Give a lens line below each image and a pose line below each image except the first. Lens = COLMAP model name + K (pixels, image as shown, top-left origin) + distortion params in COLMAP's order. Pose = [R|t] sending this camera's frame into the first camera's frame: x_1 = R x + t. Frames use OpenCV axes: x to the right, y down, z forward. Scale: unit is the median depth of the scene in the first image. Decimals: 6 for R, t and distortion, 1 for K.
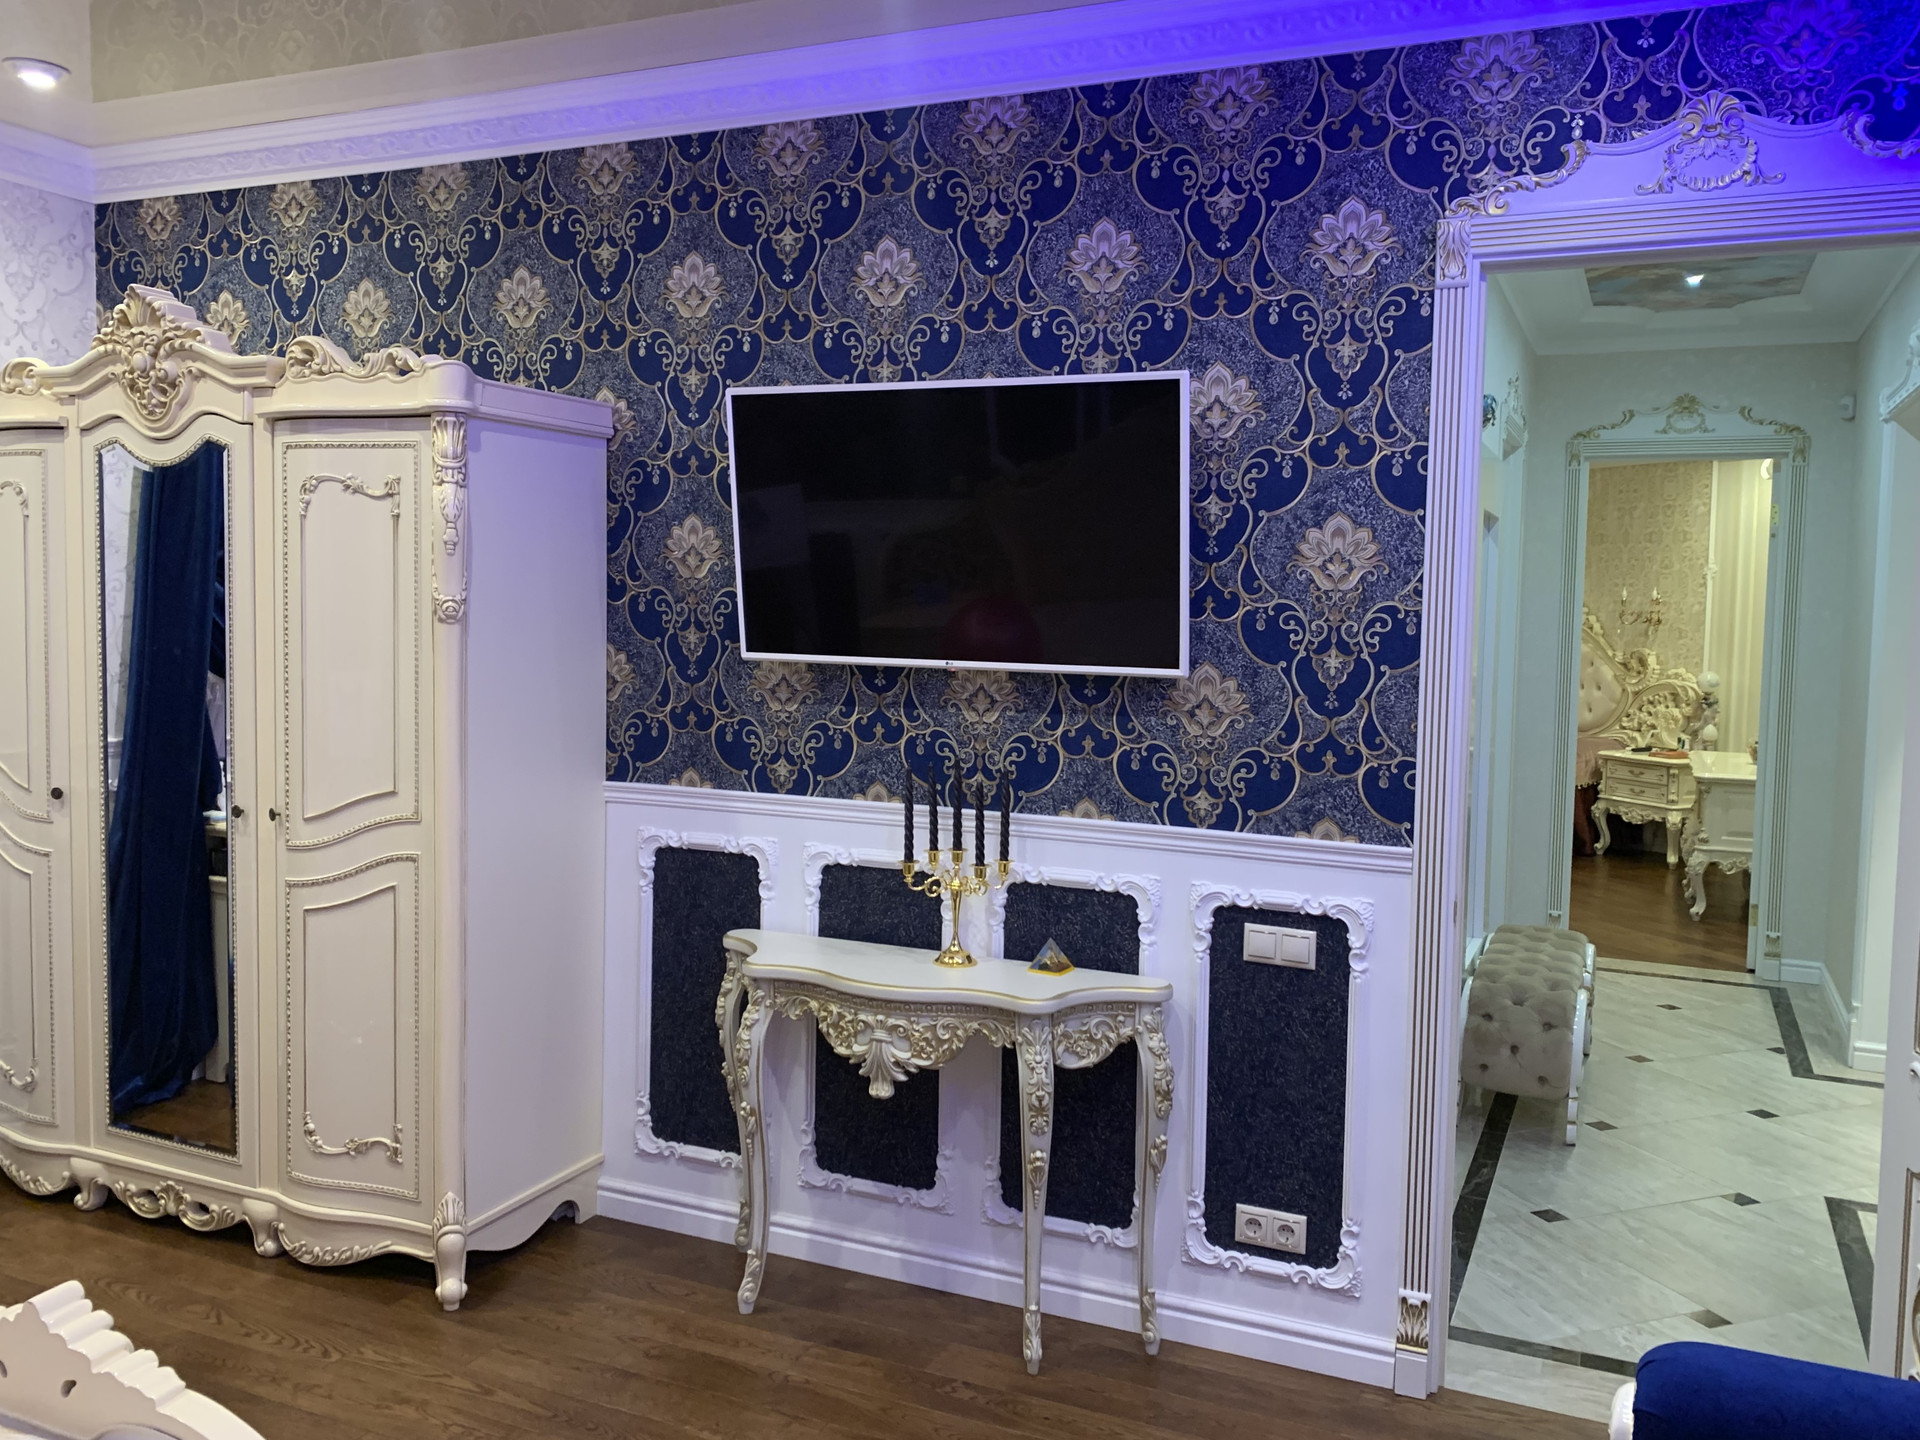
lens RADIAL K [[1516.4, 0, 962.4], [0, 1516.4, 709.9], [0, 0, 1]] dist [0.052066, -0.074302]
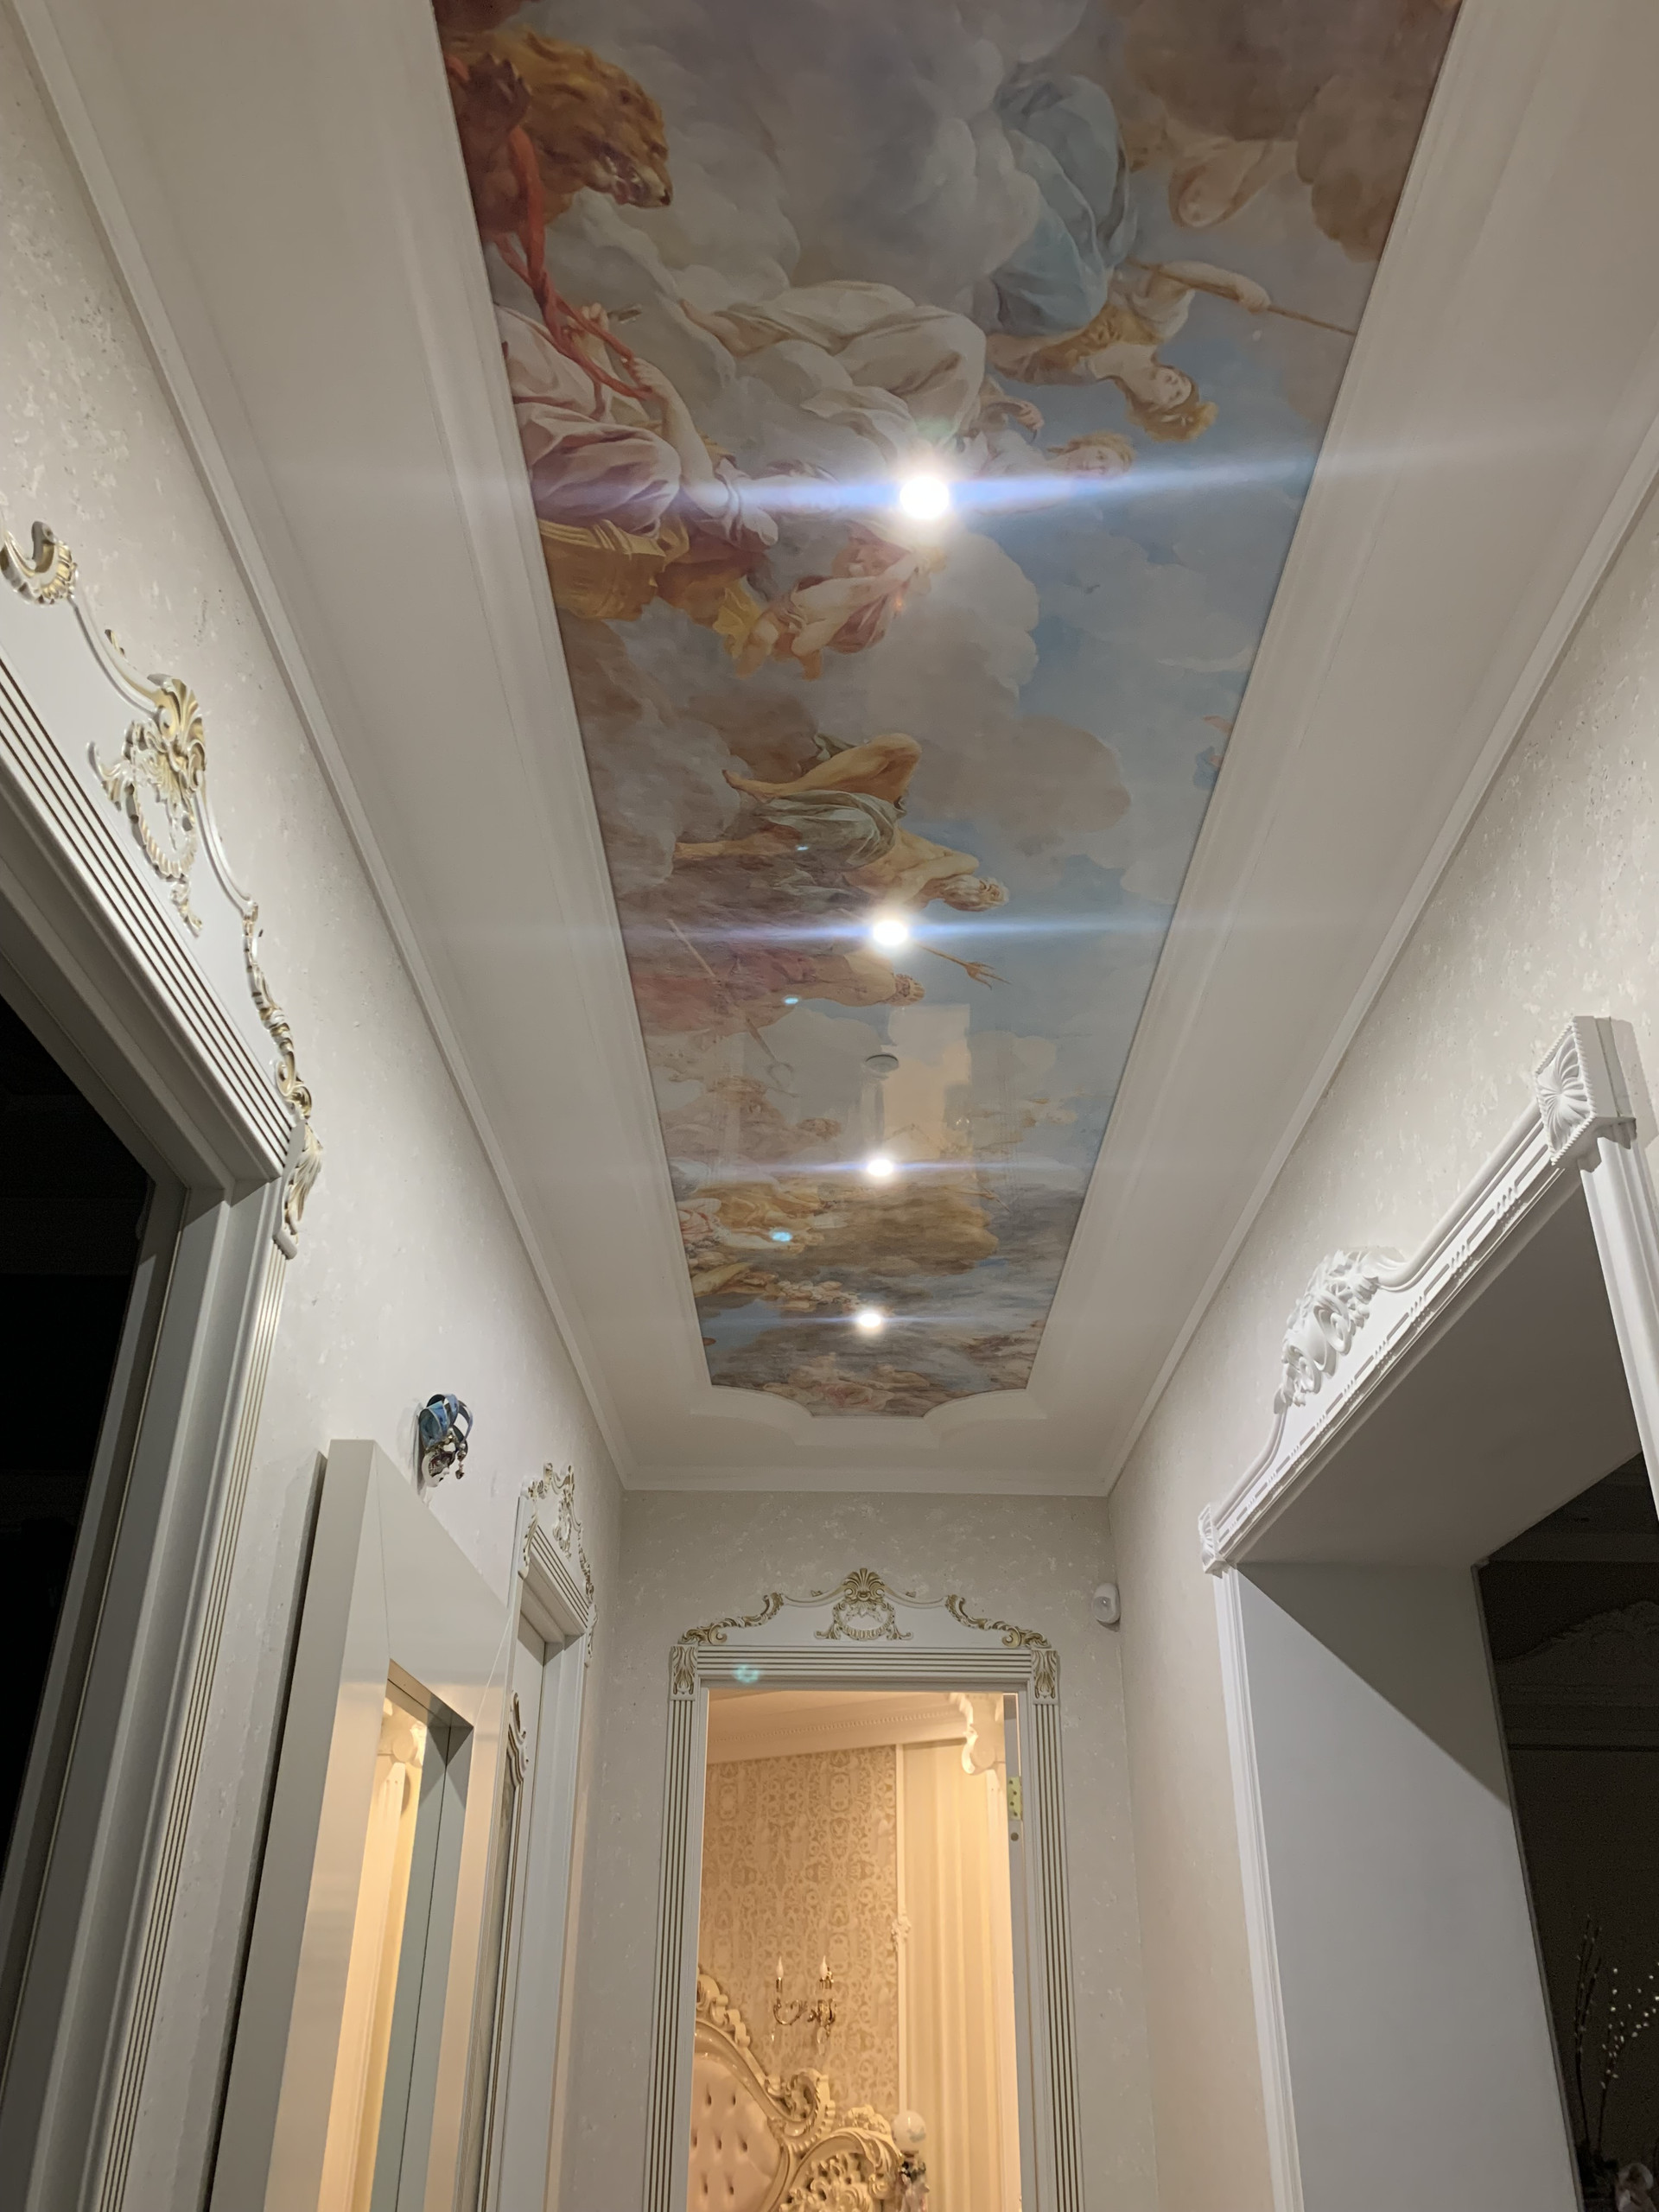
lens RADIAL K [[1747.0, 0, 864.7], [0, 1747.0, 1088.6], [0, 0, 1]] dist [0.052066, -0.074302]
pose [[0.902309, 0.188161, 0.387857, 0.122823], [0.042092, 0.856961, -0.513659, -0.013912], [-0.429029, 0.479805, 0.765324, 0.272785]]
